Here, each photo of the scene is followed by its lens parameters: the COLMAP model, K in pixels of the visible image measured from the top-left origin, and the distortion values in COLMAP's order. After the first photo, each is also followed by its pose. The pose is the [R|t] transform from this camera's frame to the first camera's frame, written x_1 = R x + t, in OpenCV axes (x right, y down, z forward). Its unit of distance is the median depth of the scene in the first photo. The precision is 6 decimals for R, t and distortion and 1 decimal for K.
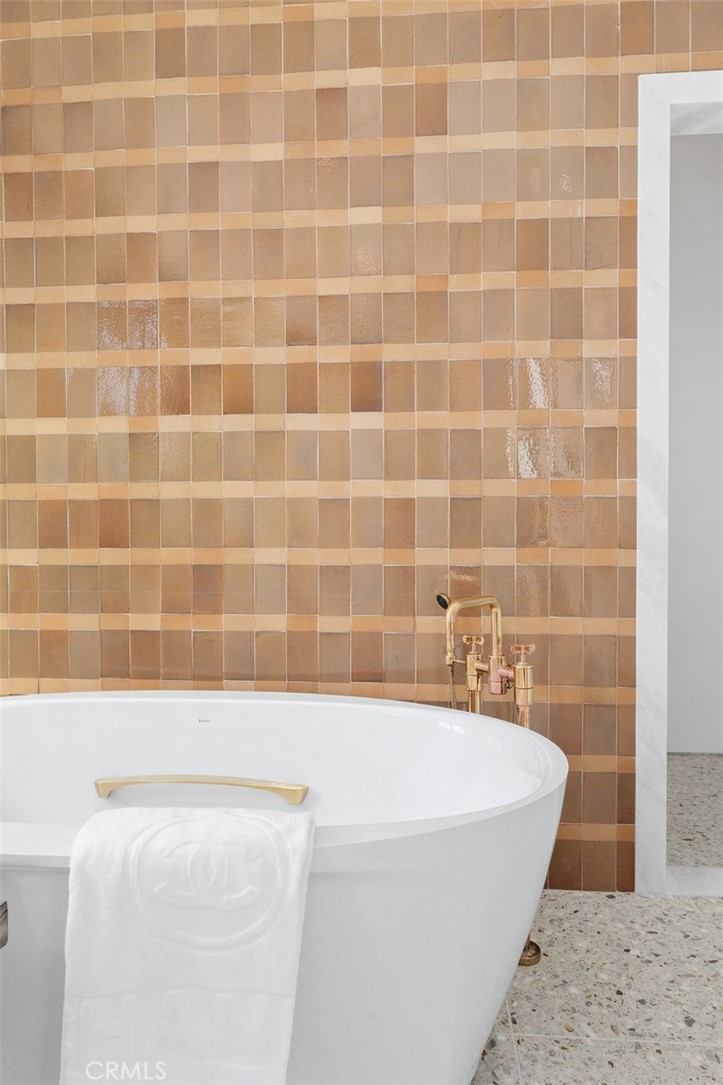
lens RADIAL K [[724.0, 0, 361.5], [0, 724.0, 538.5], [0, 0, 1]] dist [0.003275, -0.001808]
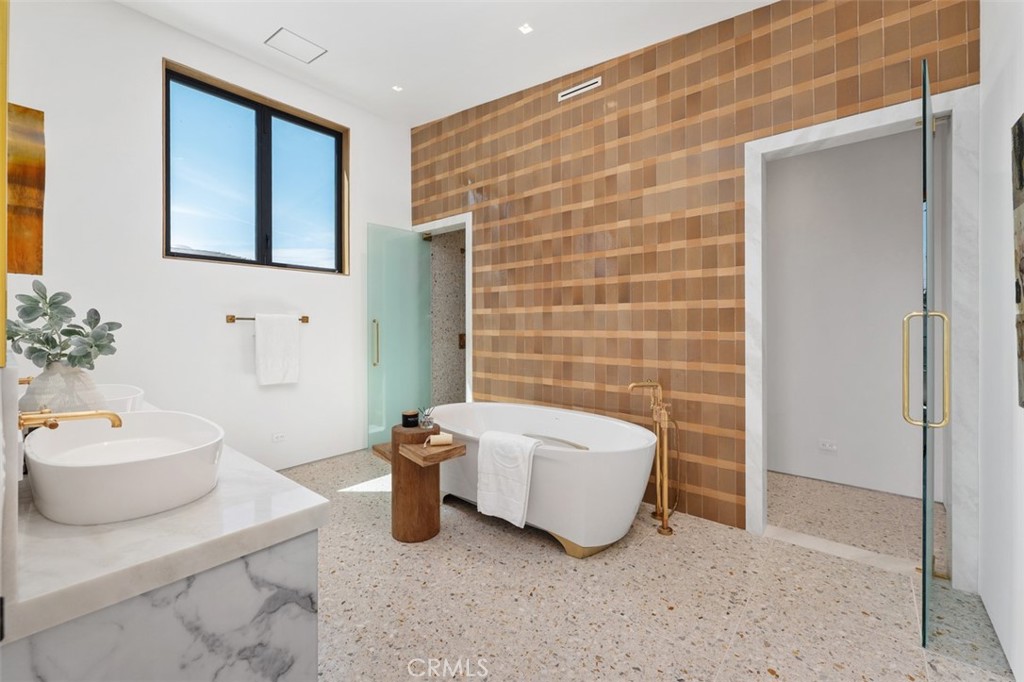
lens RADIAL K [[421.2, 0, 510.4], [0, 421.2, 333.1], [0, 0, 1]] dist [-0.001059, 0.000042]
pose [[0.813039, 0.013538, -0.582051, 0.528187], [-0.016042, 0.999871, 0.000849, -0.068505], [0.581988, 0.008647, 0.813152, -0.384712]]
